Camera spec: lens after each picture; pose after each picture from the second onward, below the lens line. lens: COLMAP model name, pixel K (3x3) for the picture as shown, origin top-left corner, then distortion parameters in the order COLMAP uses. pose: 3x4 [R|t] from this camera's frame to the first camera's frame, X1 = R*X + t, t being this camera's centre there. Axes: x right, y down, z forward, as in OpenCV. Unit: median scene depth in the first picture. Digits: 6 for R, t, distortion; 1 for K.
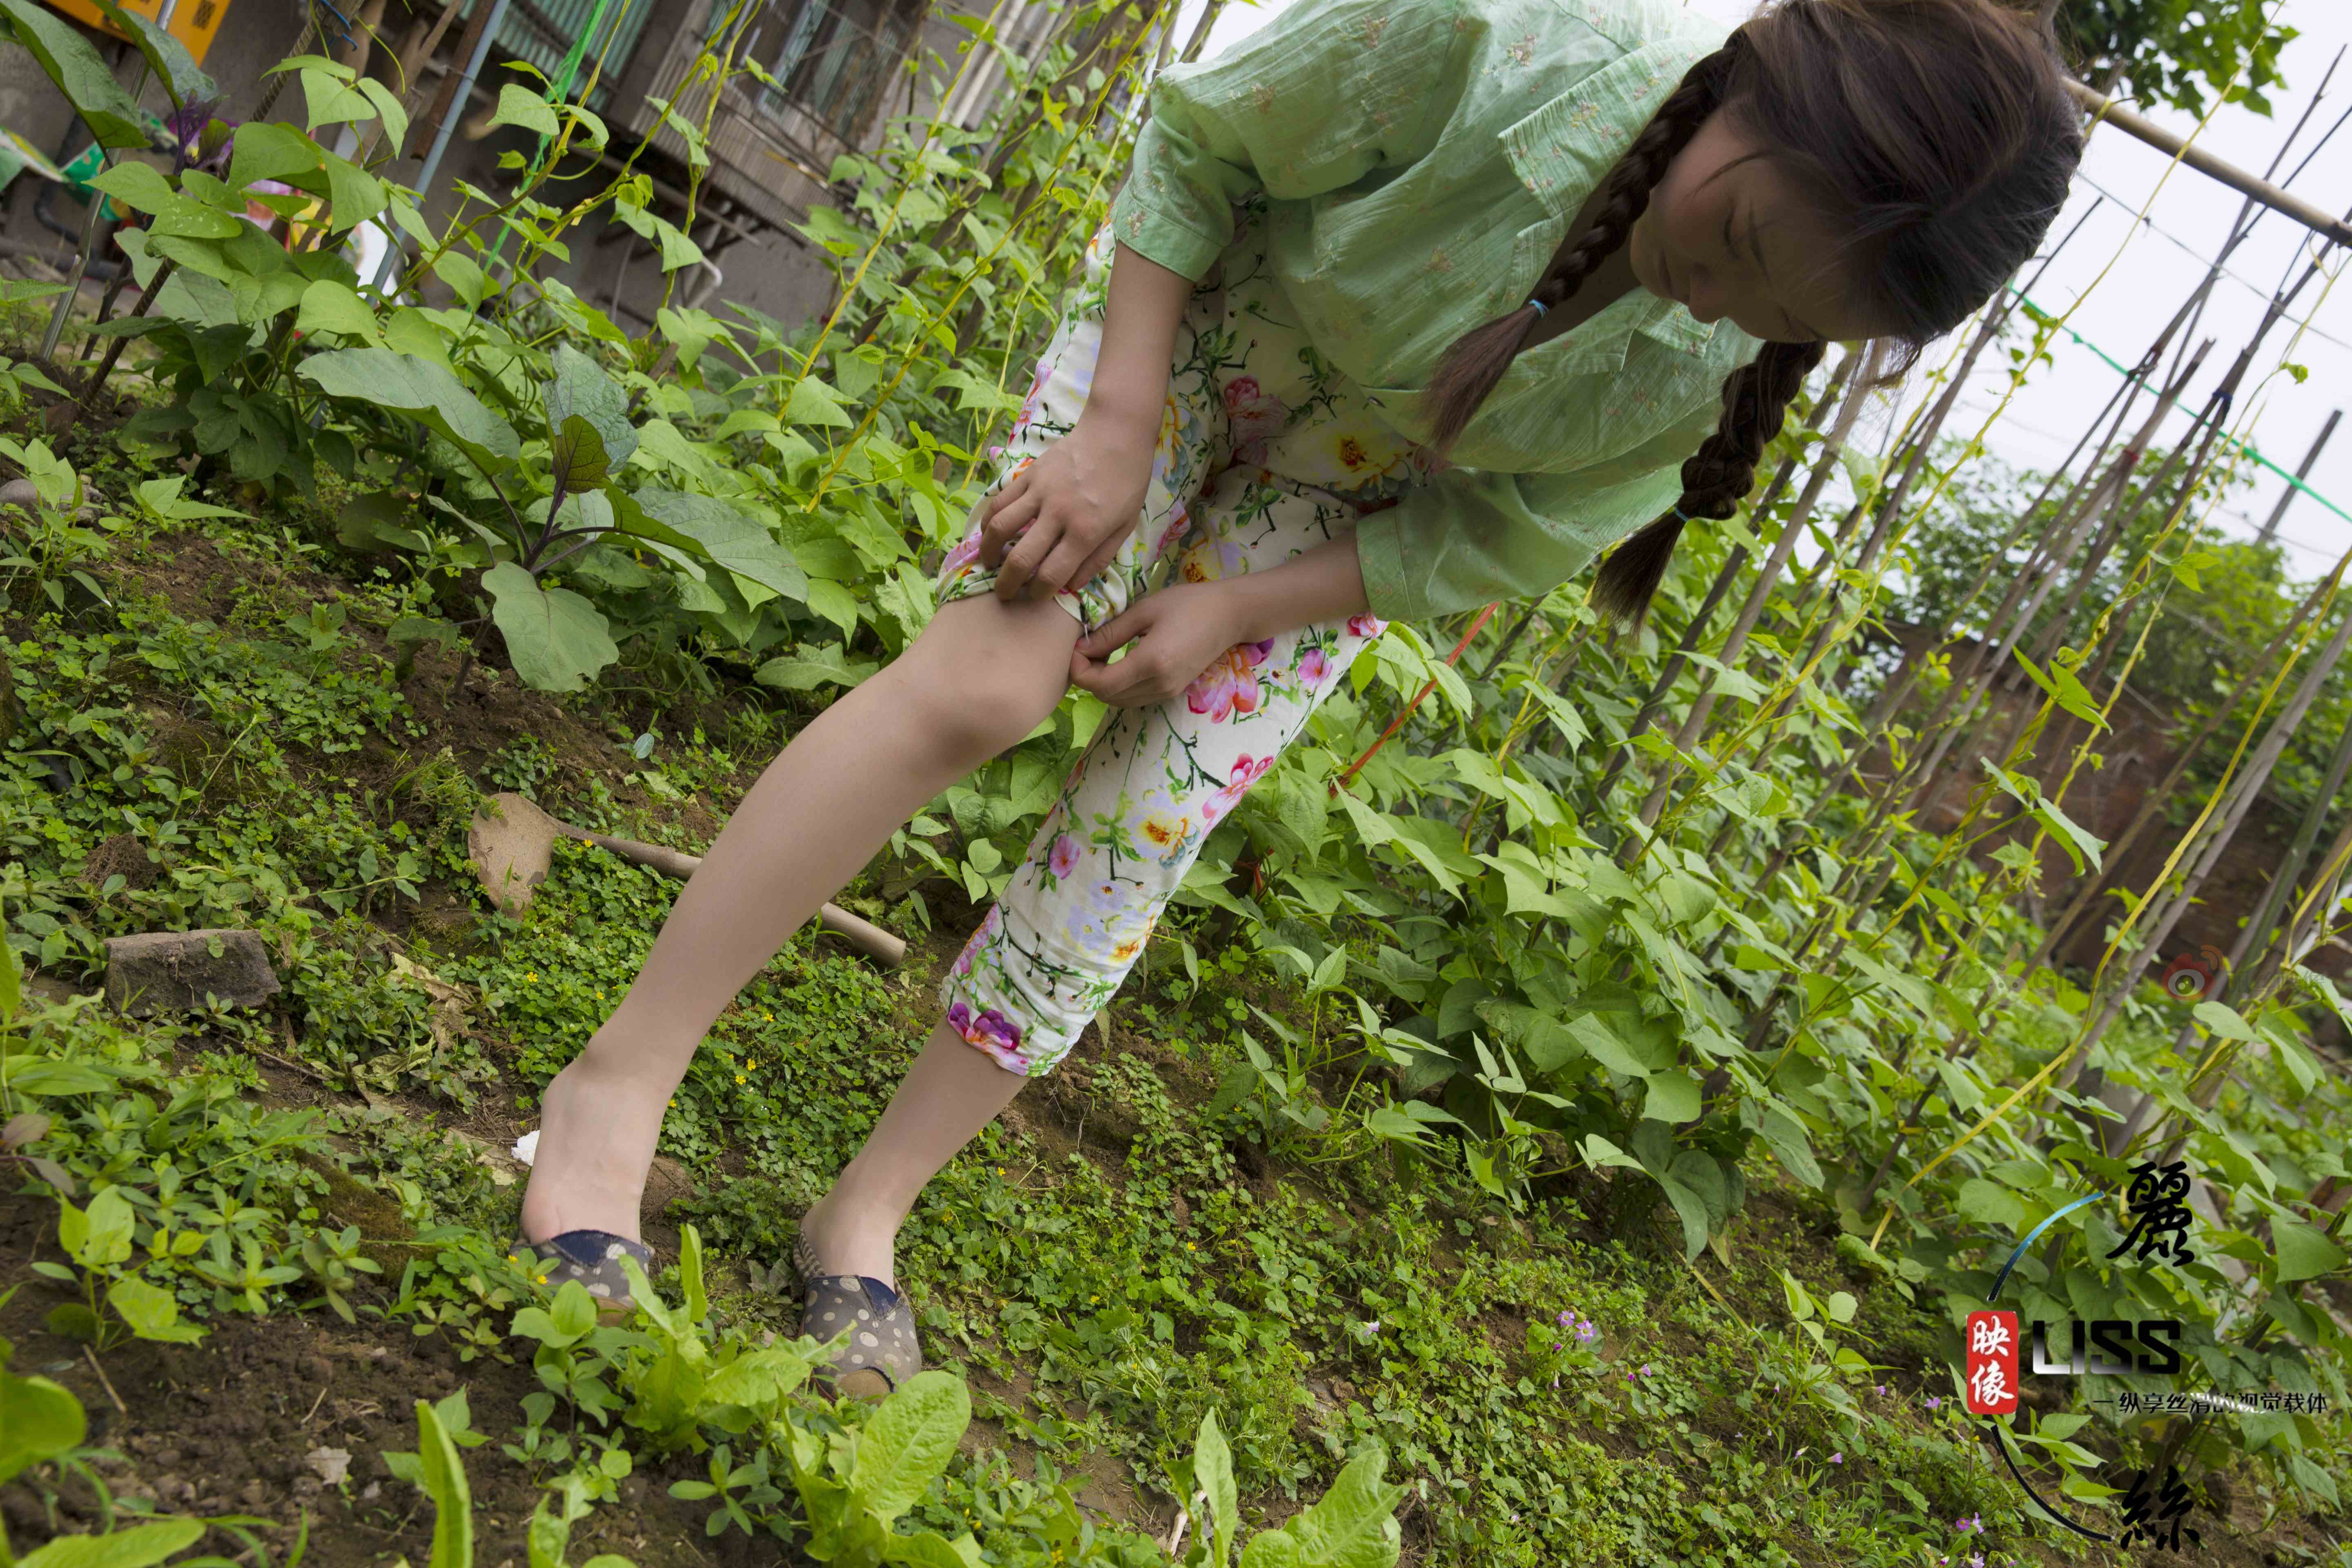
lens RADIAL K [[2502.1, 0, 1174.6], [0, 2502.1, 783.7], [0, 0, 1]] dist [0.040600, 0.000000]
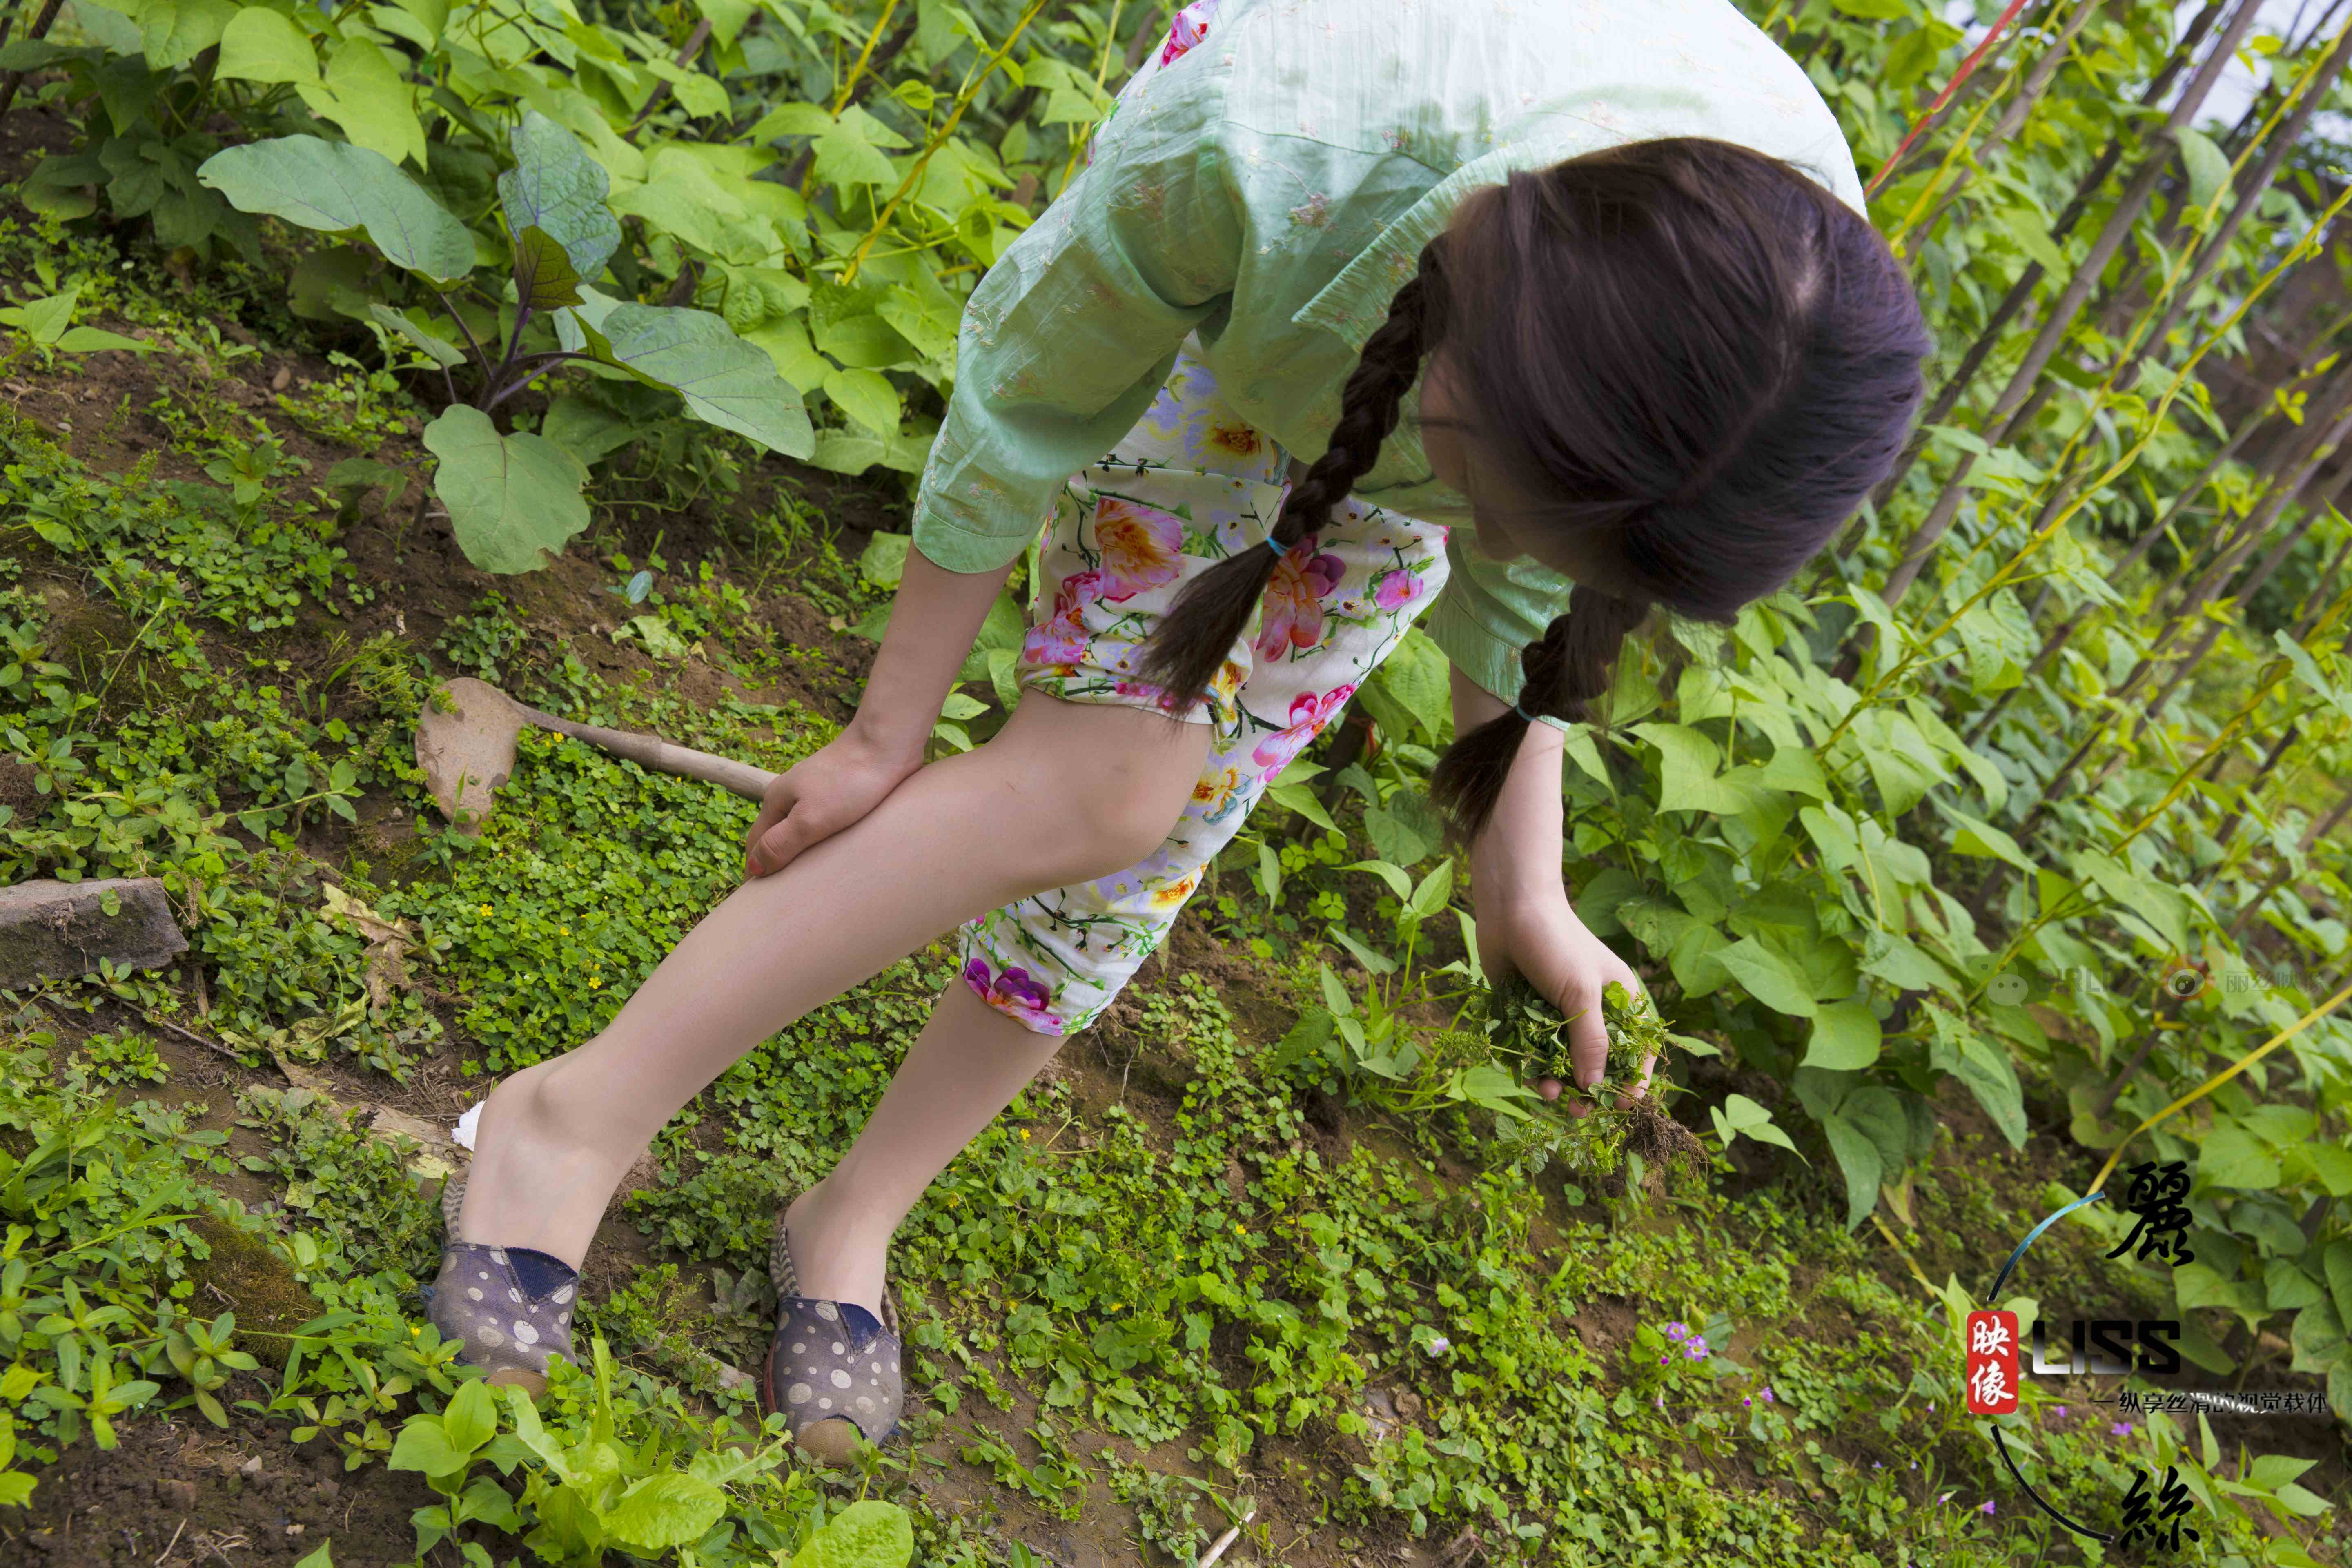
lens RADIAL K [[2957.3, 0, 1175.0], [0, 2957.3, 783.2], [0, 0, 1]] dist [0.101169, 0.000000]
pose [[0.995013, 0.041707, -0.090611, 0.072053], [-0.024152, 0.982095, 0.186834, -0.161746], [0.096781, -0.183714, 0.978204, 0.022047]]
